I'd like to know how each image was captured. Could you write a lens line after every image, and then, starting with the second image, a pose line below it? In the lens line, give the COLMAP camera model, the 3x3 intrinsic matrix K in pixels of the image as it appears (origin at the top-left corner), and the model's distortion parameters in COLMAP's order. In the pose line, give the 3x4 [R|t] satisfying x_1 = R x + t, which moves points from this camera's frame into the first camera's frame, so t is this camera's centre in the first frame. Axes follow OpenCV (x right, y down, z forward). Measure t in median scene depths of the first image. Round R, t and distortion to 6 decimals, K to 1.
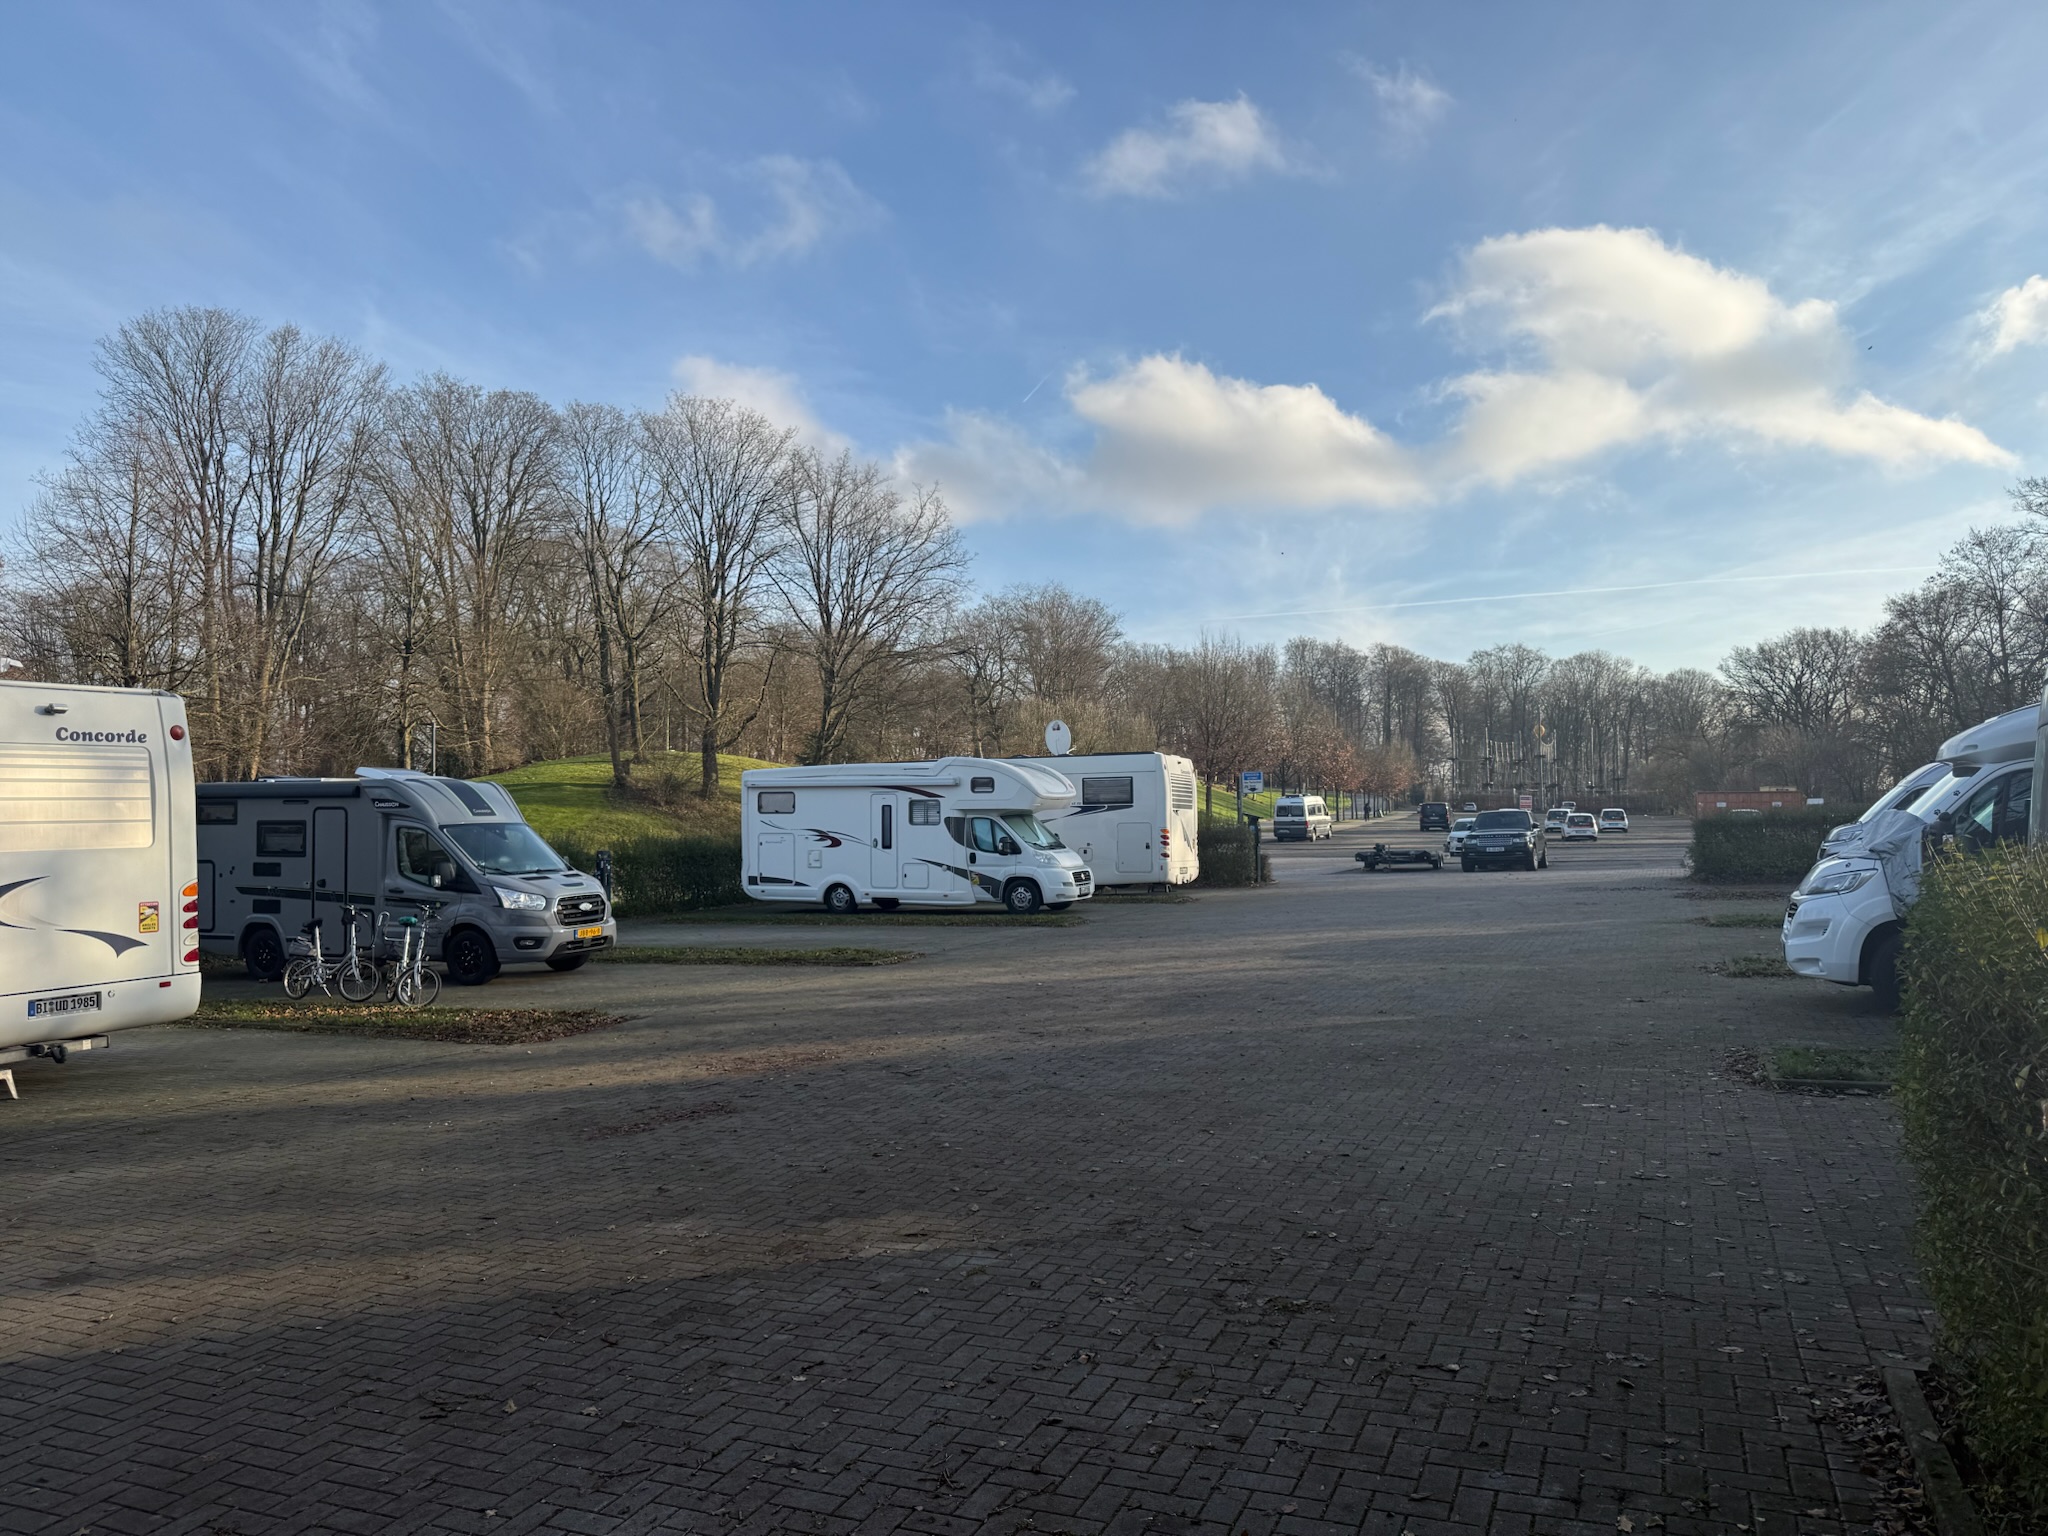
lens RADIAL K [[1467.7, 0, 1029.2], [0, 1467.7, 761.8], [0, 0, 1]] dist [0.177269, -0.292083]
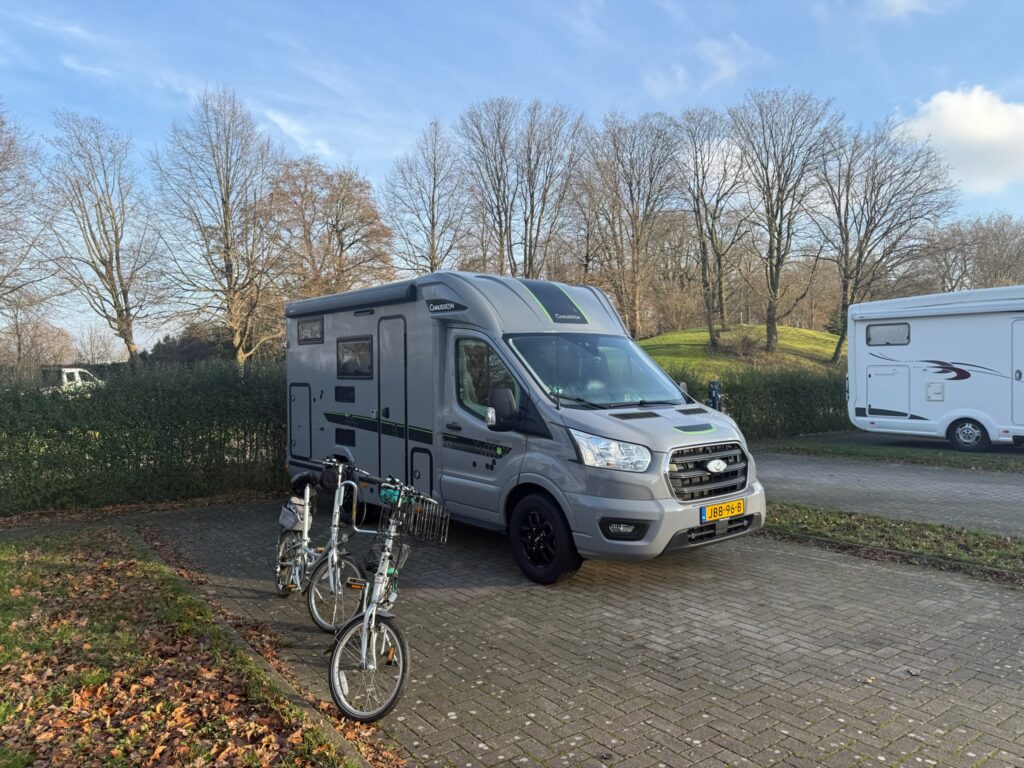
lens RADIAL K [[733.8, 0, 514.6], [0, 733.8, 380.9], [0, 0, 1]] dist [0.177269, -0.292083]
pose [[0.866123, 0.004294, -0.499813, -0.061586], [0.022004, 0.998666, 0.046712, 0.013433], [0.499347, -0.051457, 0.864873, 0.197700]]
